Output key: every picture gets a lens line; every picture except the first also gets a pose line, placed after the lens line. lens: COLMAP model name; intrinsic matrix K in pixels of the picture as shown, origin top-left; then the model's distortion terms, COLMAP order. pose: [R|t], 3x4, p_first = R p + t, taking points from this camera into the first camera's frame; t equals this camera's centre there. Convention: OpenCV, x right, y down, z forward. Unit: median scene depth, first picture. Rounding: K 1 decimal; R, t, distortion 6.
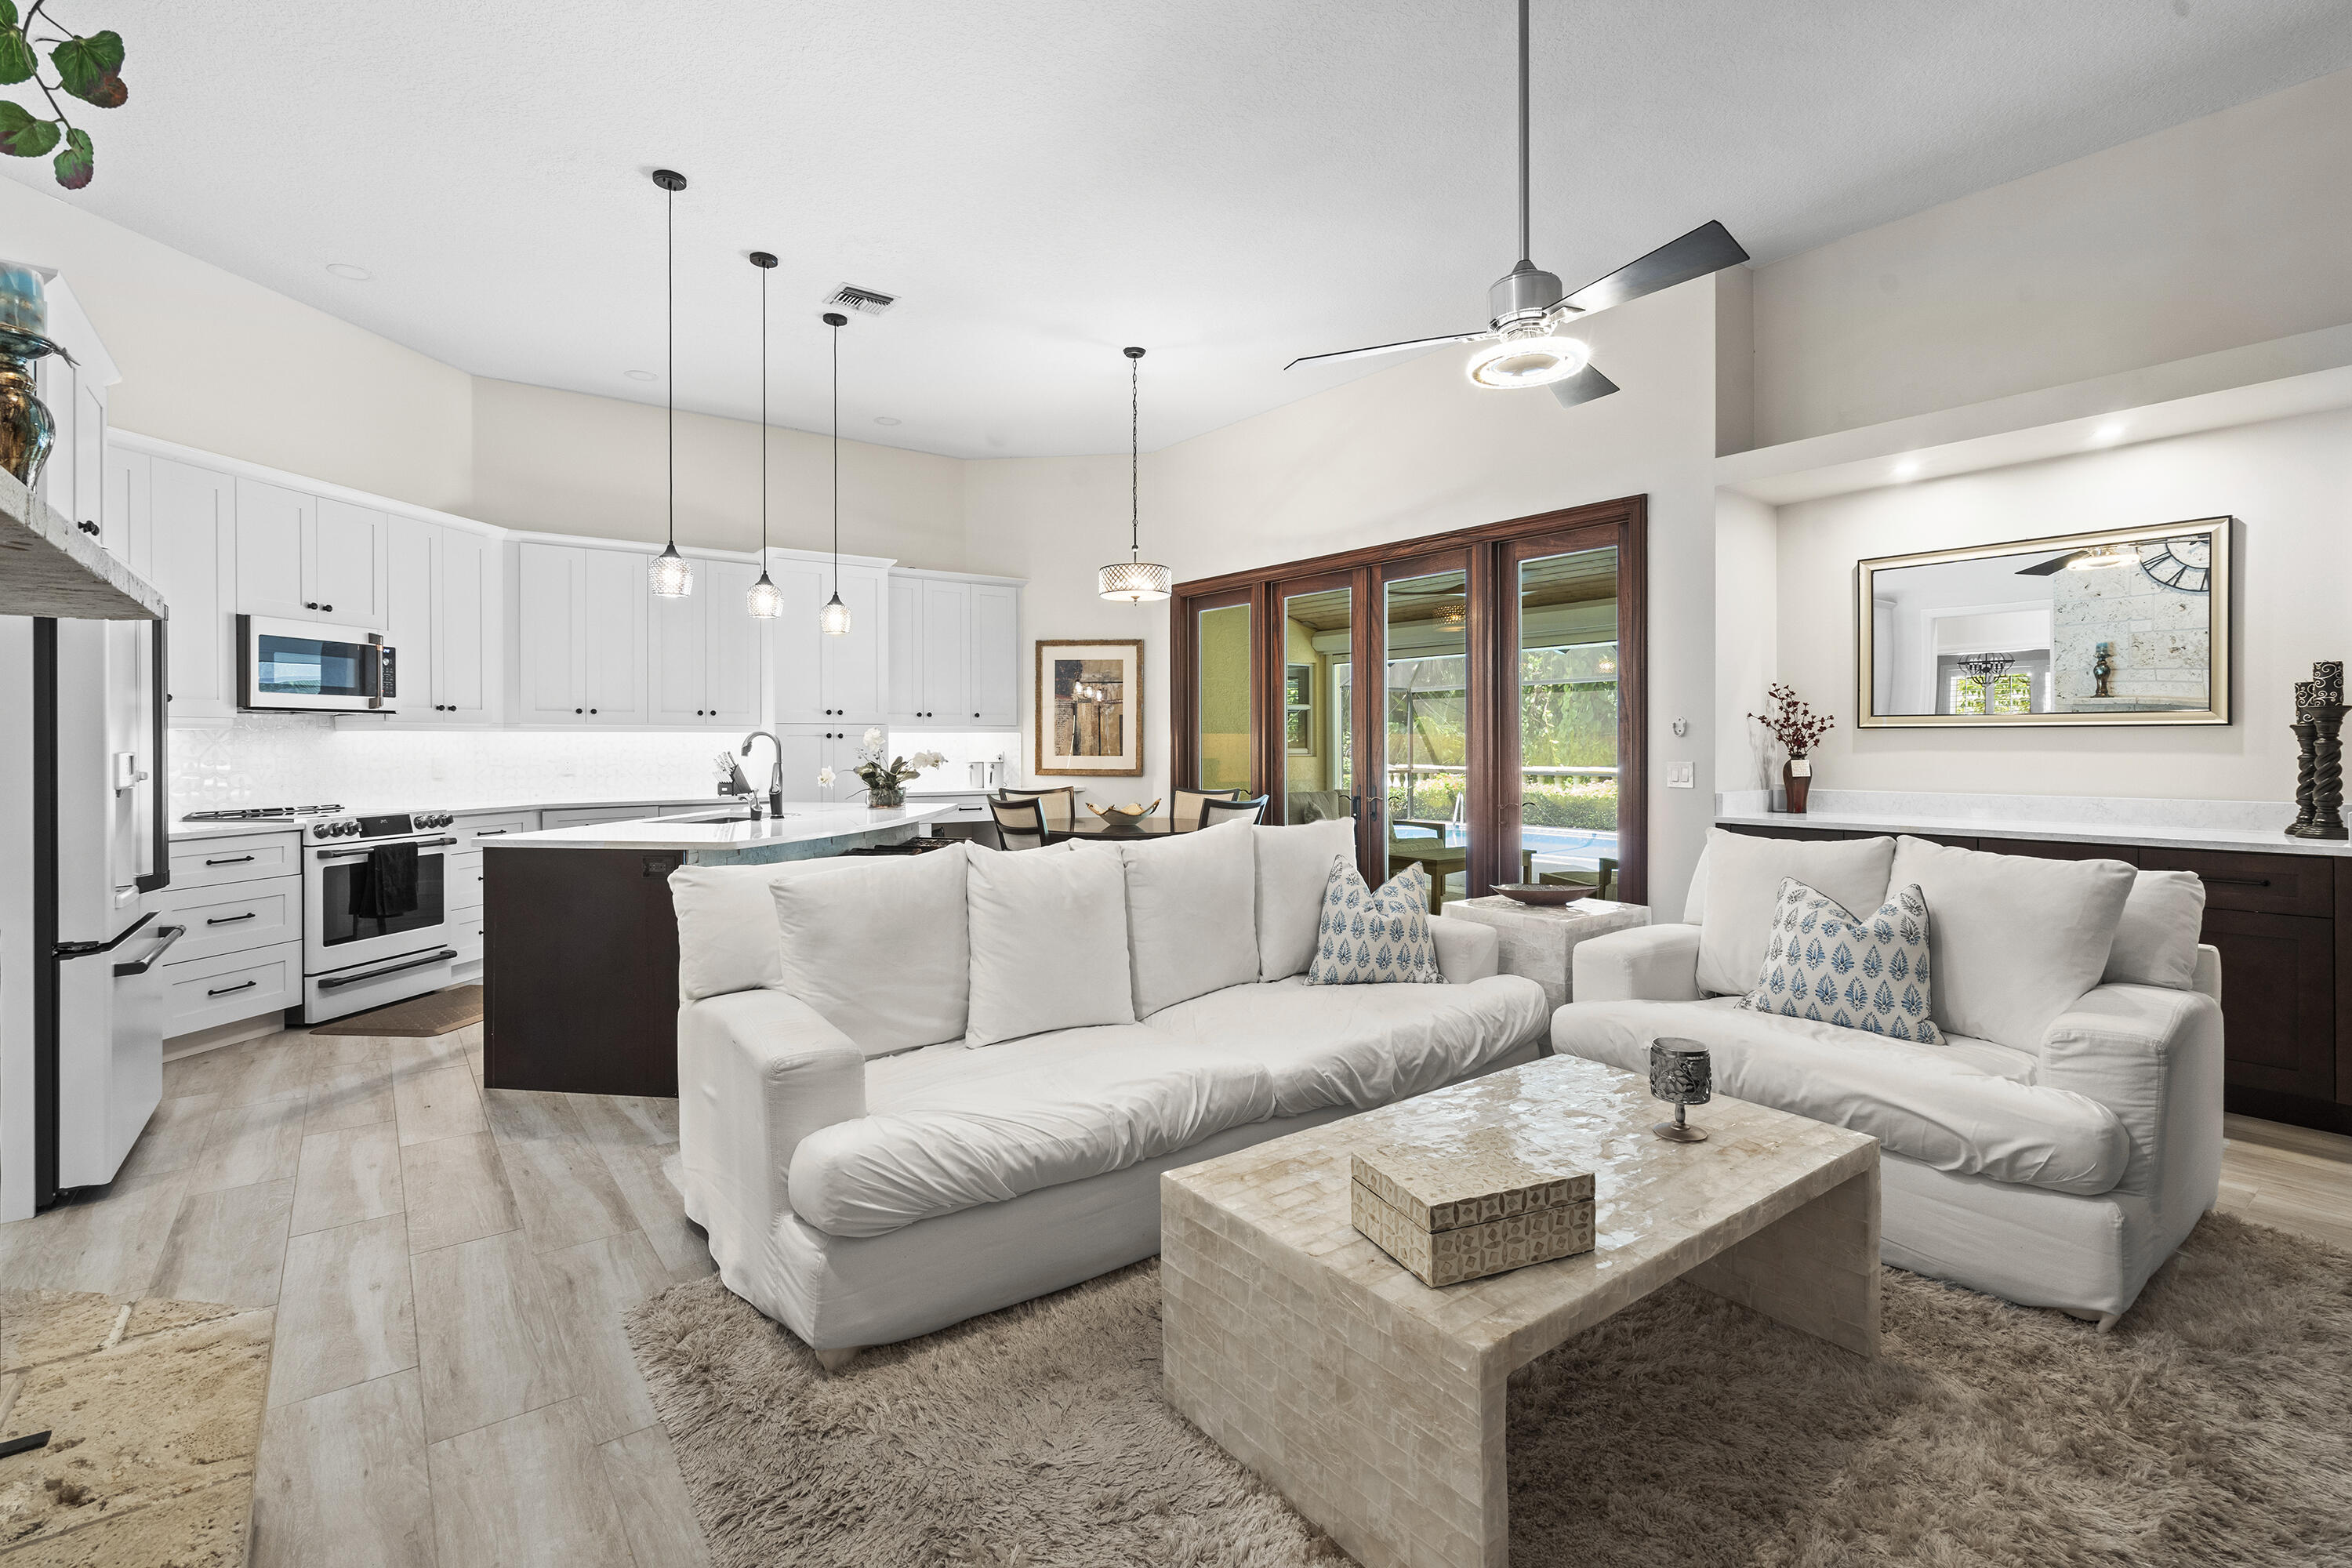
lens RADIAL K [[1074.8, 0, 1183.5], [0, 1074.8, 742.1], [0, 0, 1]] dist [-0.001749, 0.000212]
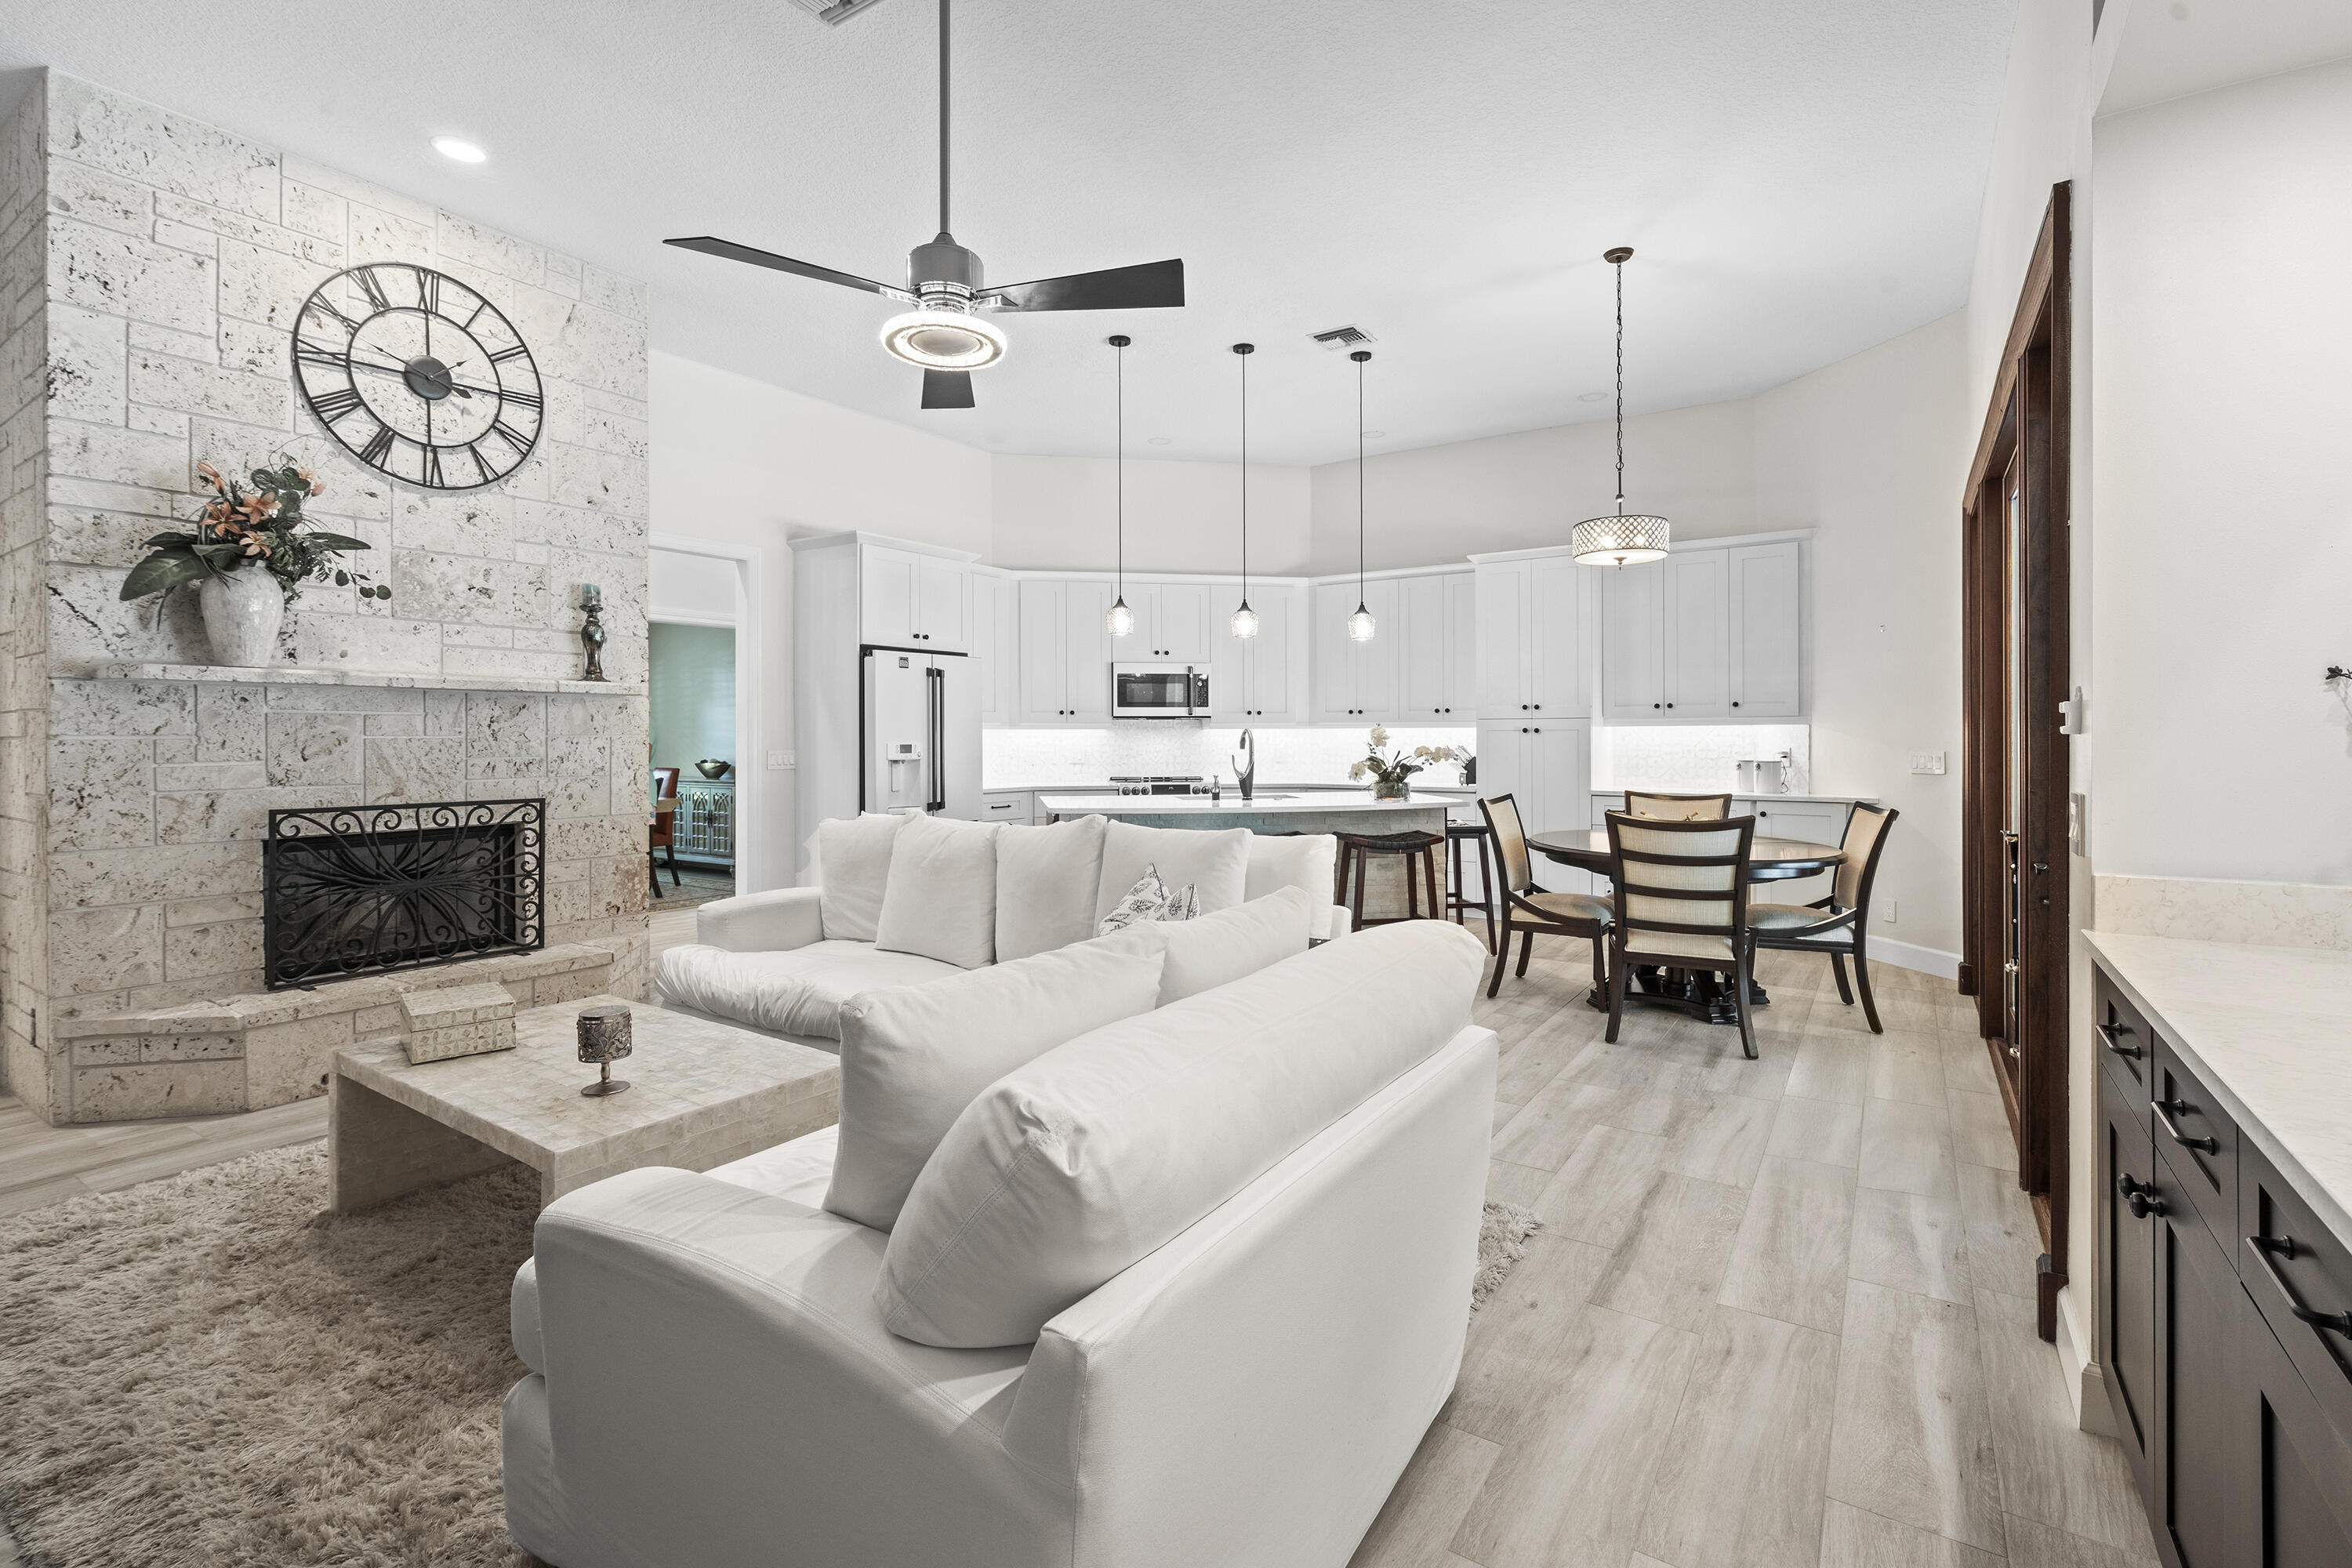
lens RADIAL K [[1074.8, 0, 1183.5], [0, 1074.8, 742.1], [0, 0, 1]] dist [-0.001749, 0.000212]
pose [[0.324815, 0.005347, -0.945762, 0.662511], [0.000022, 0.999984, 0.005661, -0.000714], [0.945777, -0.001859, 0.324810, 0.460322]]
